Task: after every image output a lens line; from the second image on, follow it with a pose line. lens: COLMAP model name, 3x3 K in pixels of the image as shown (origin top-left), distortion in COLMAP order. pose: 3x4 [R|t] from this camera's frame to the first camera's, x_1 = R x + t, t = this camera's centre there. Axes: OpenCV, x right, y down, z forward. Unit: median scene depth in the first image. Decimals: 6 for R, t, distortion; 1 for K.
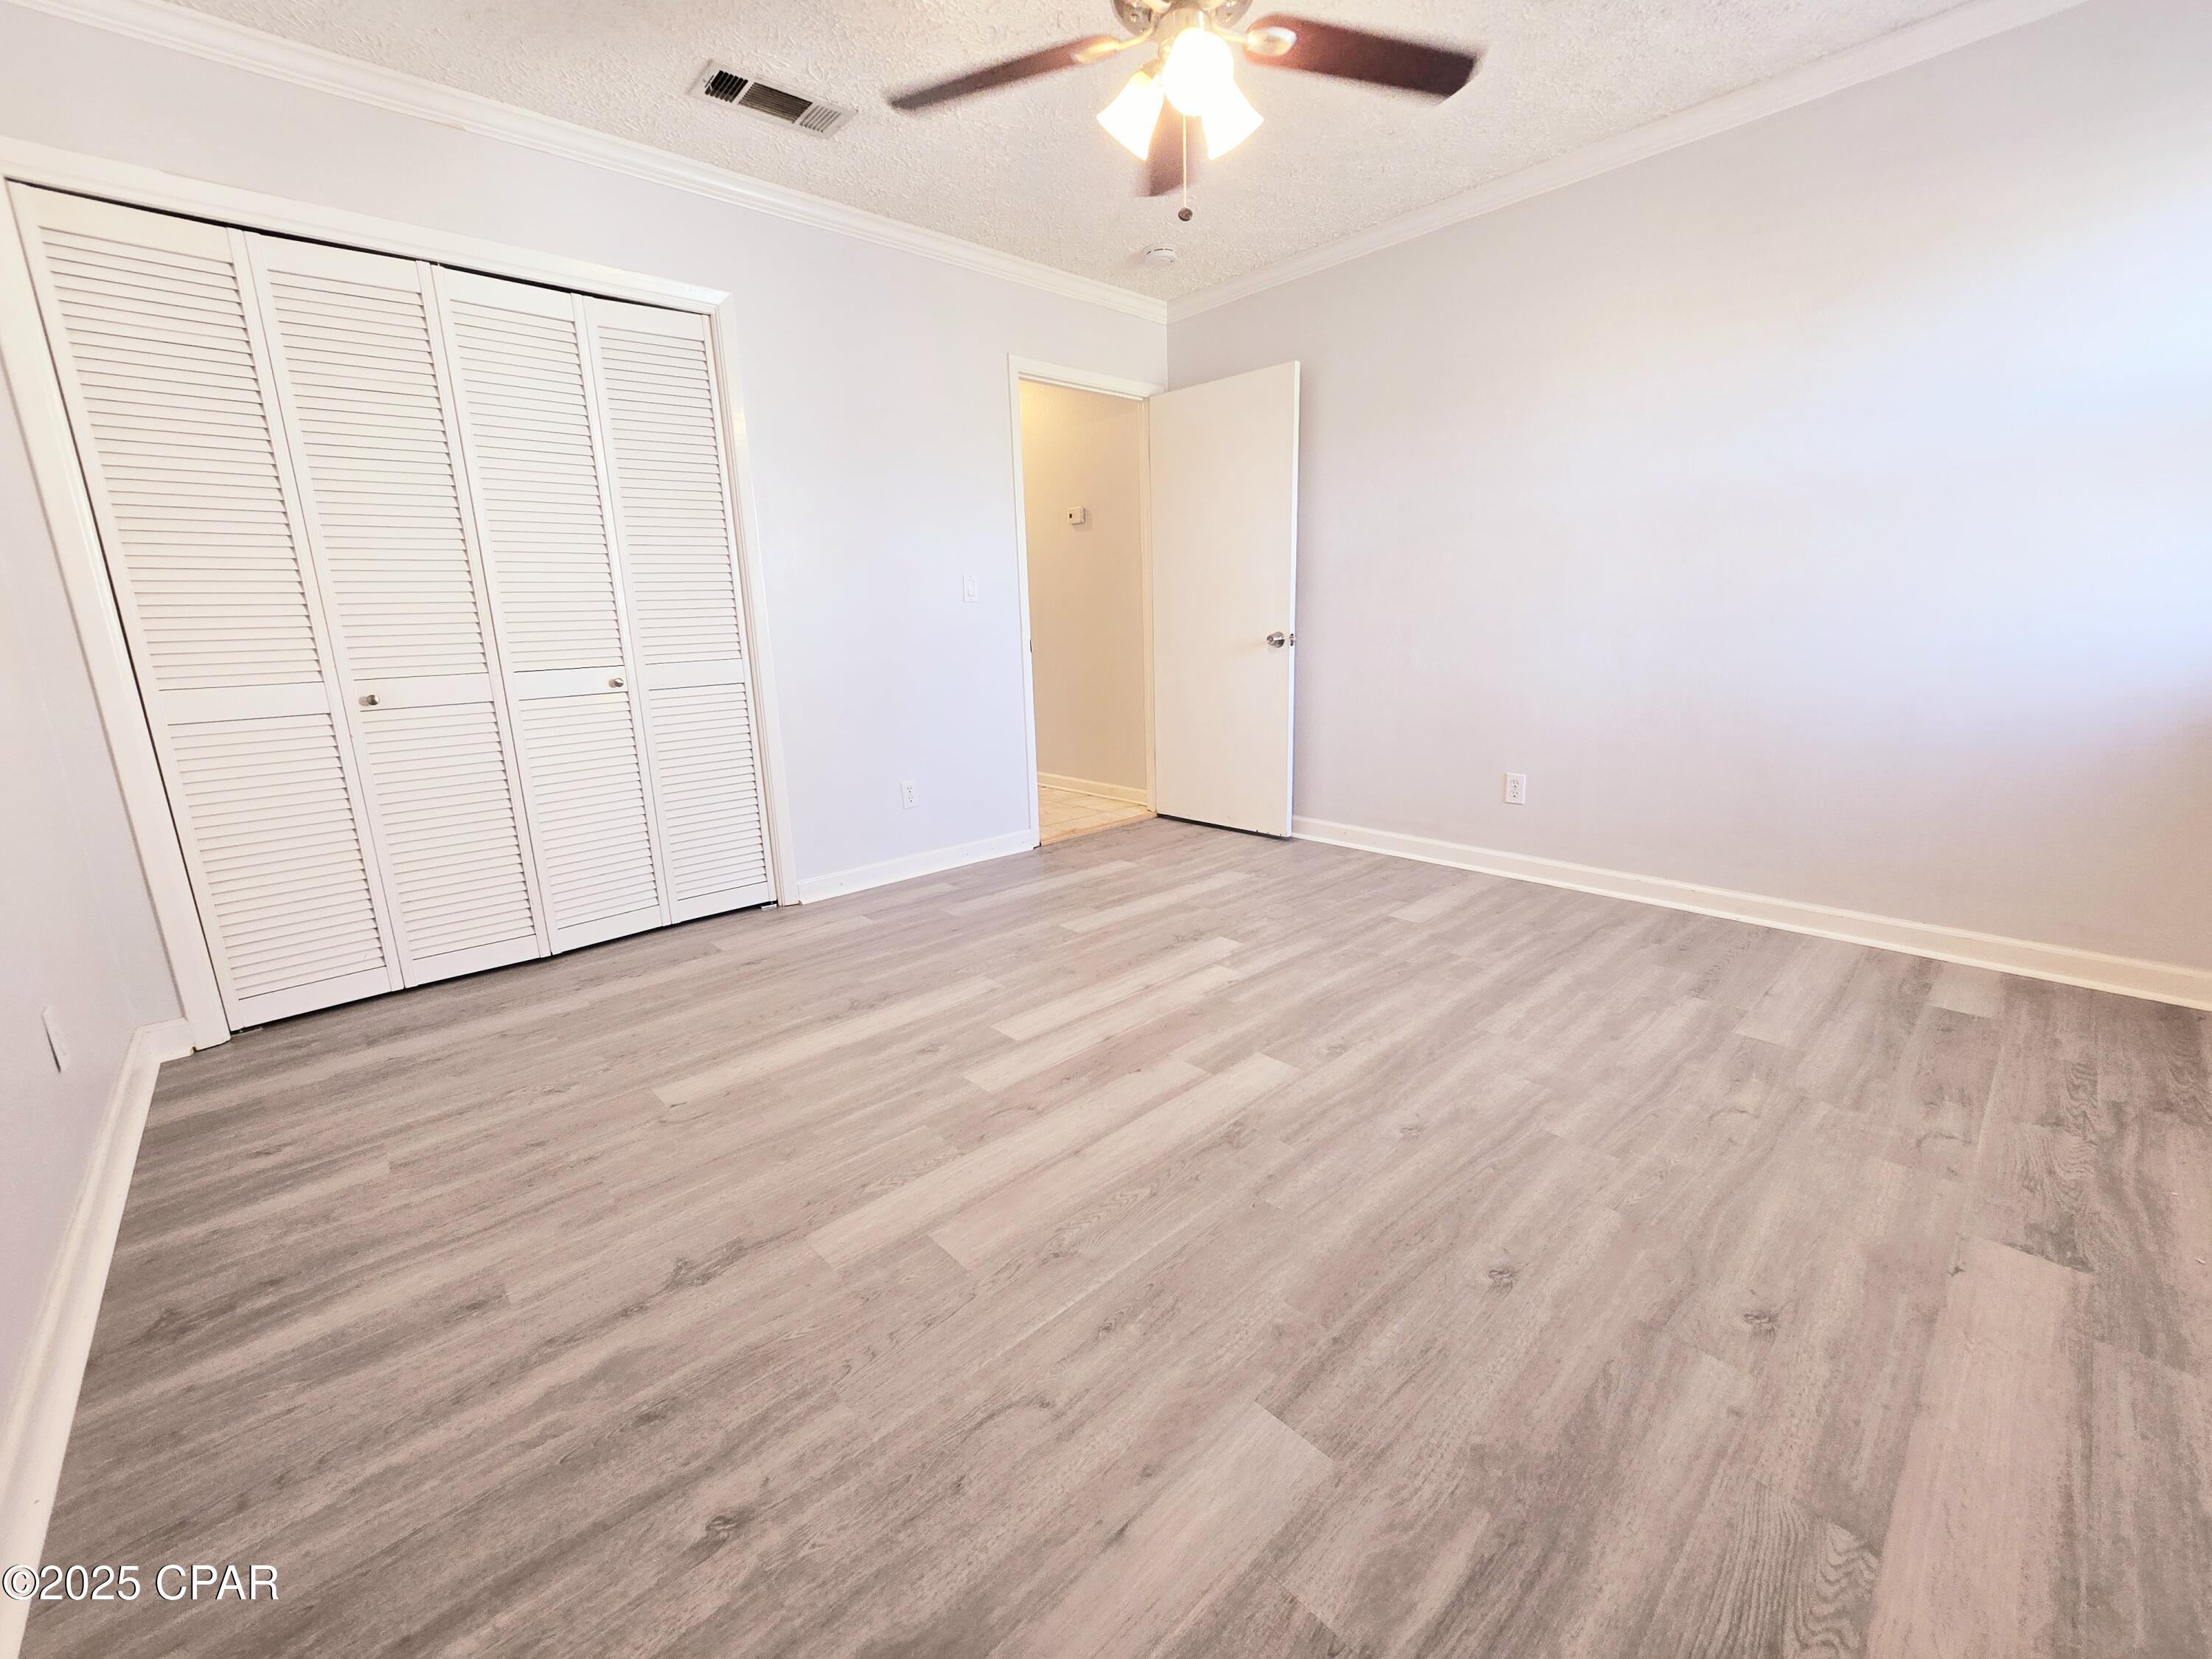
lens RADIAL K [[900.8, 0, 1115.9], [0, 900.8, 819.3], [0, 0, 1]] dist [-0.001340, -0.000398]
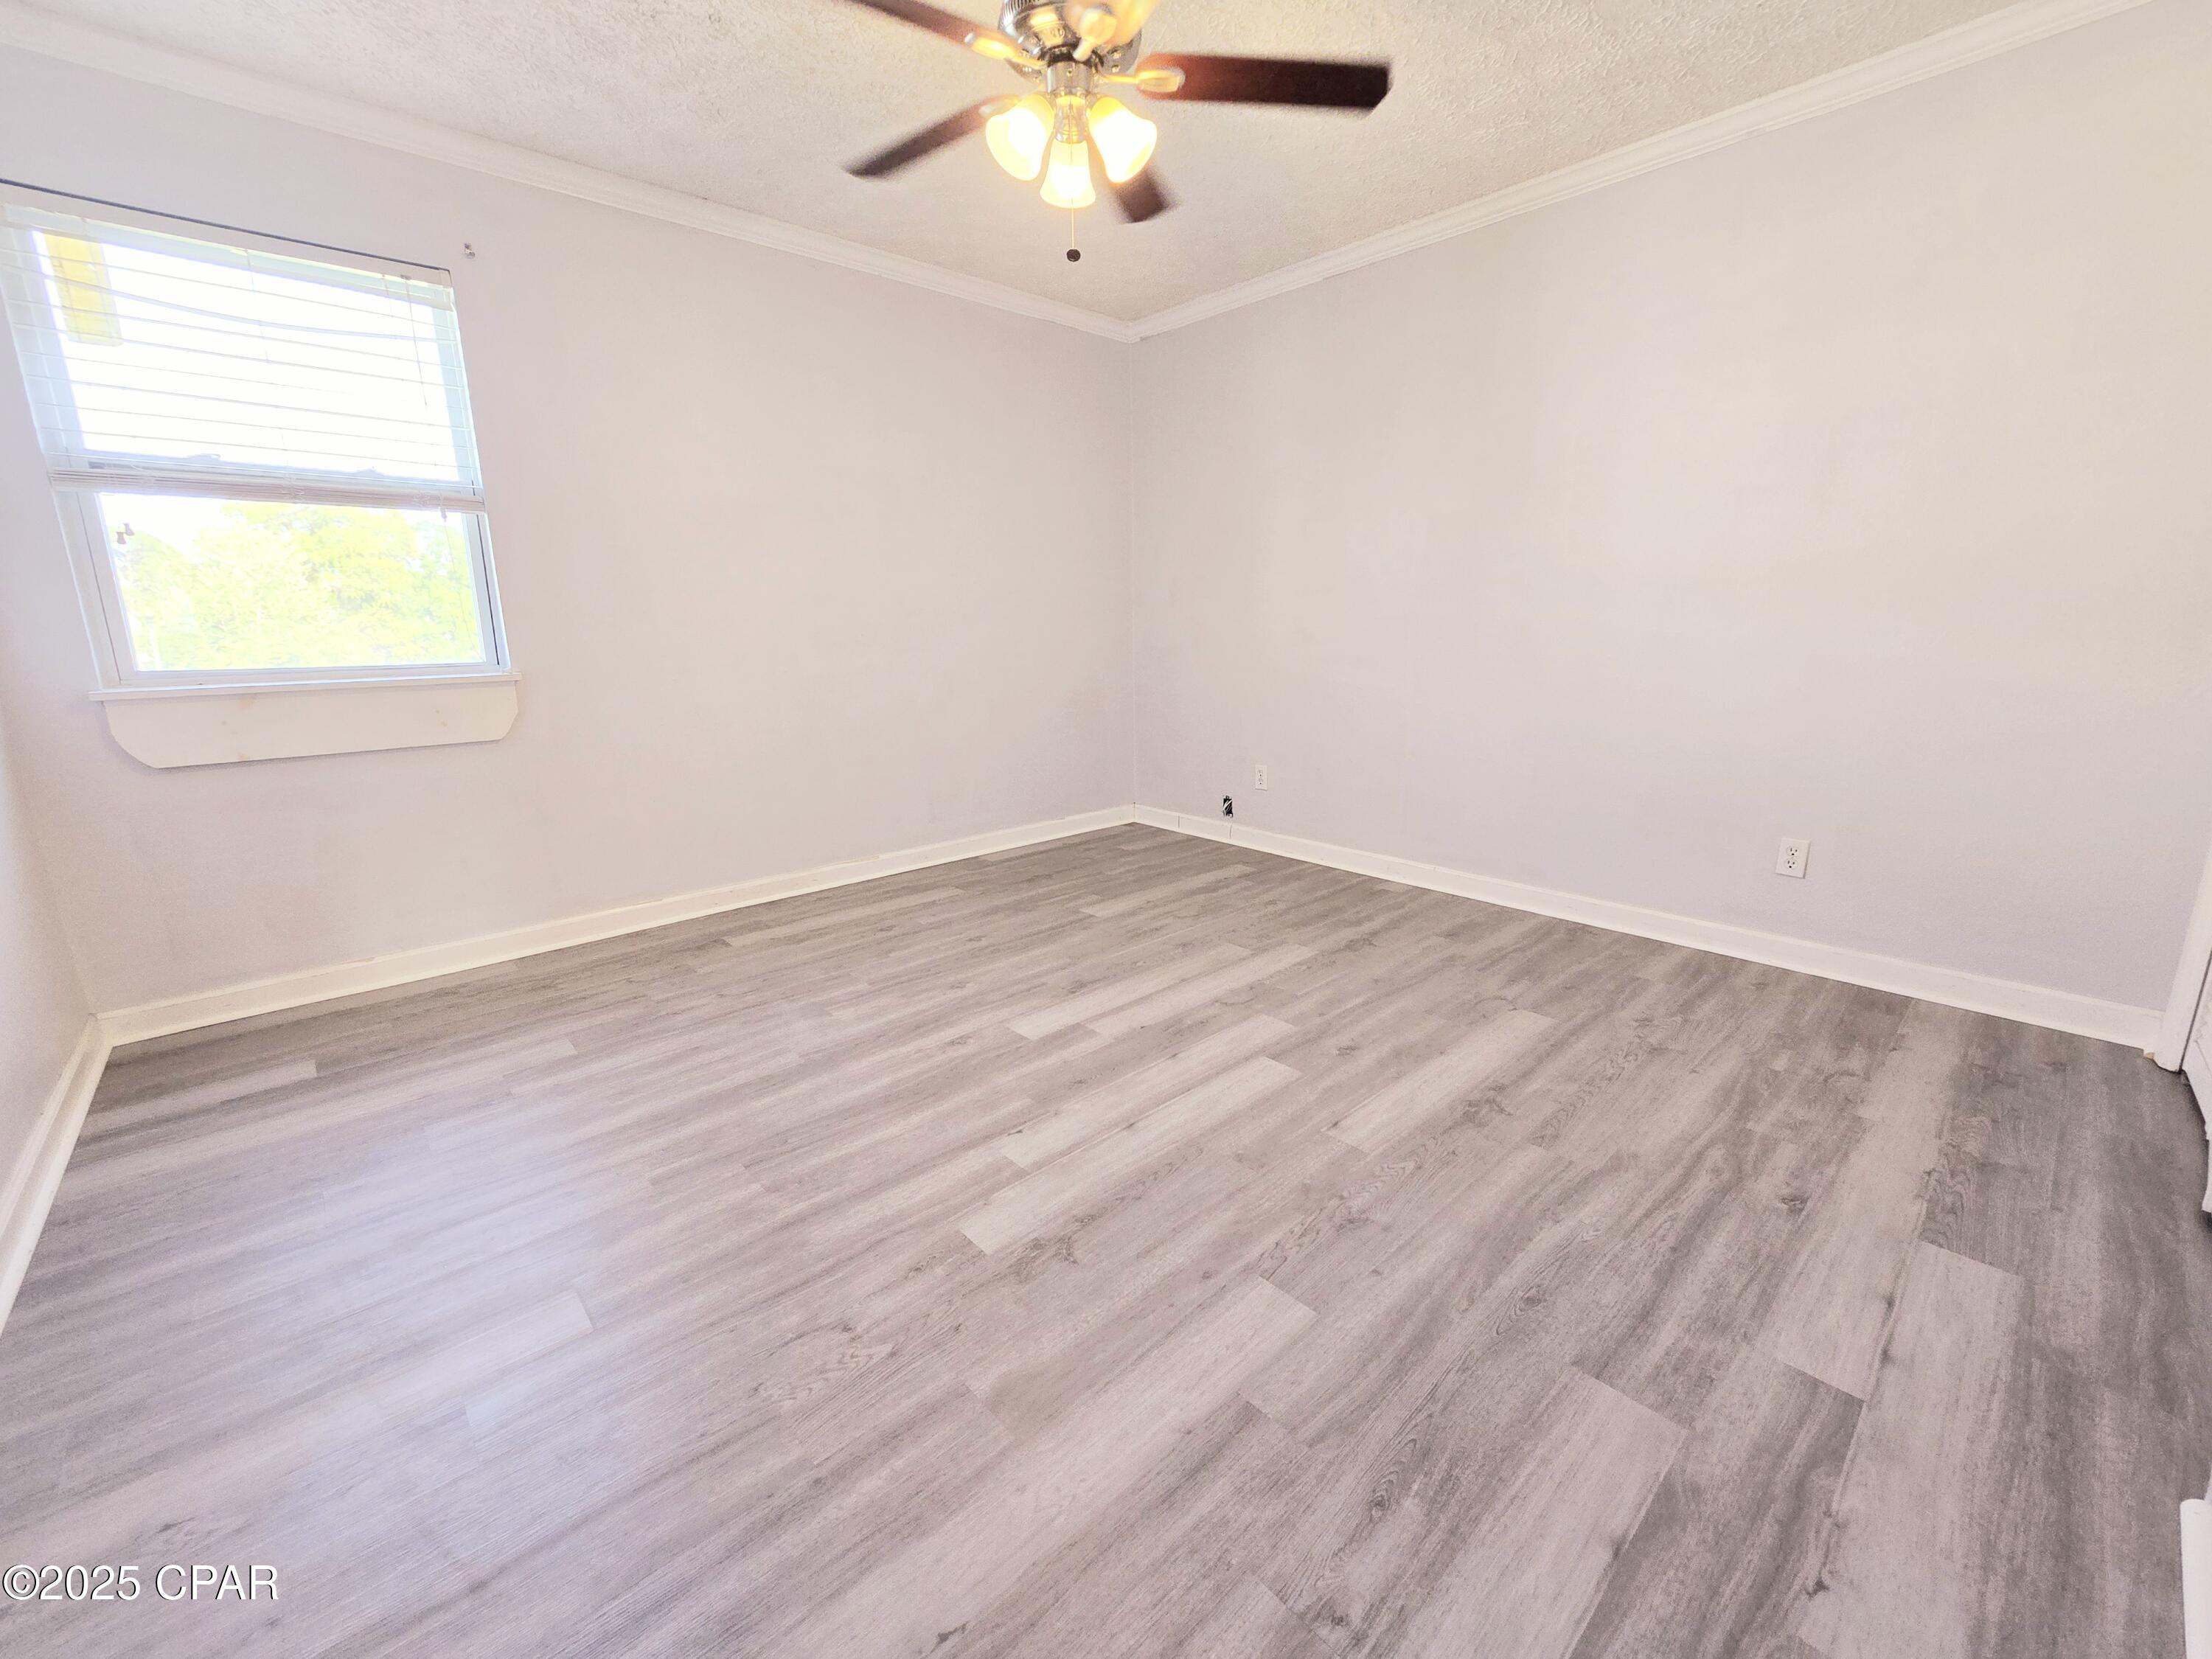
lens RADIAL K [[900.8, 0, 1115.9], [0, 900.8, 819.3], [0, 0, 1]] dist [-0.001340, -0.000398]
pose [[-0.999110, 0.039612, 0.014466, 0.031810], [0.041979, 0.901554, 0.430625, -0.460715], [0.004016, 0.430849, -0.902415, 1.932728]]
